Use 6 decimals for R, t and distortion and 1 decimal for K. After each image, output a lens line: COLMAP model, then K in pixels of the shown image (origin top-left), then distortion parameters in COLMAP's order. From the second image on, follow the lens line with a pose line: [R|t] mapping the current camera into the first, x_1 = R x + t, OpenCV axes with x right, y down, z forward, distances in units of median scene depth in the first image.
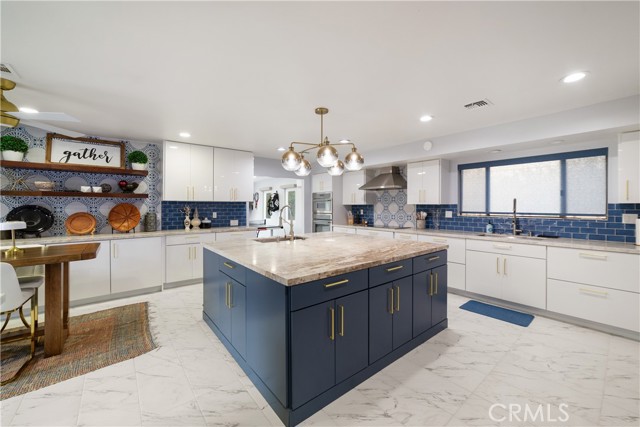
lens RADIAL K [[250.2, 0, 324.2], [0, 250.2, 212.0], [0, 0, 1]] dist [0.005742, 0.000444]
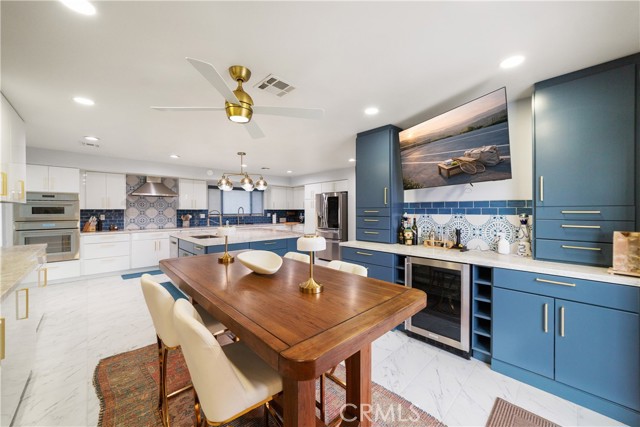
lens RADIAL K [[245.3, 0, 323.3], [0, 245.3, 210.3], [0, 0, 1]] dist [-0.000139, 0.000436]
pose [[-0.084683, 0.002264, 0.996405, -1.213436], [0.024769, 0.999693, -0.000167, -0.007724], [-0.996100, 0.024666, -0.084713, 0.427190]]
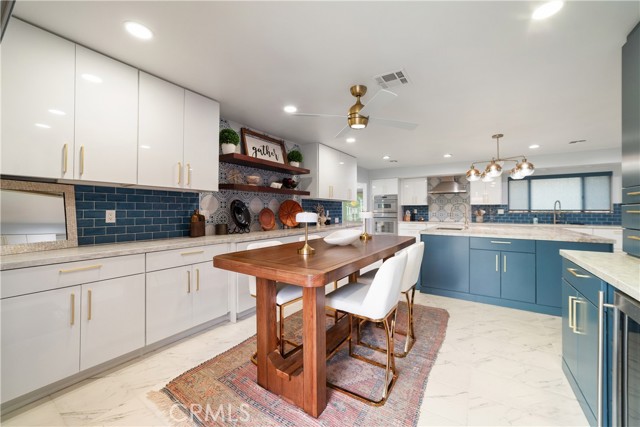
lens RADIAL K [[245.3, 0, 323.3], [0, 245.3, 210.3], [0, 0, 1]] dist [-0.000139, 0.000436]
pose [[0.950914, 0.002879, 0.309440, -0.990624], [0.004339, 0.999734, -0.022634, 0.032226], [-0.309423, 0.022866, 0.950649, -0.007822]]
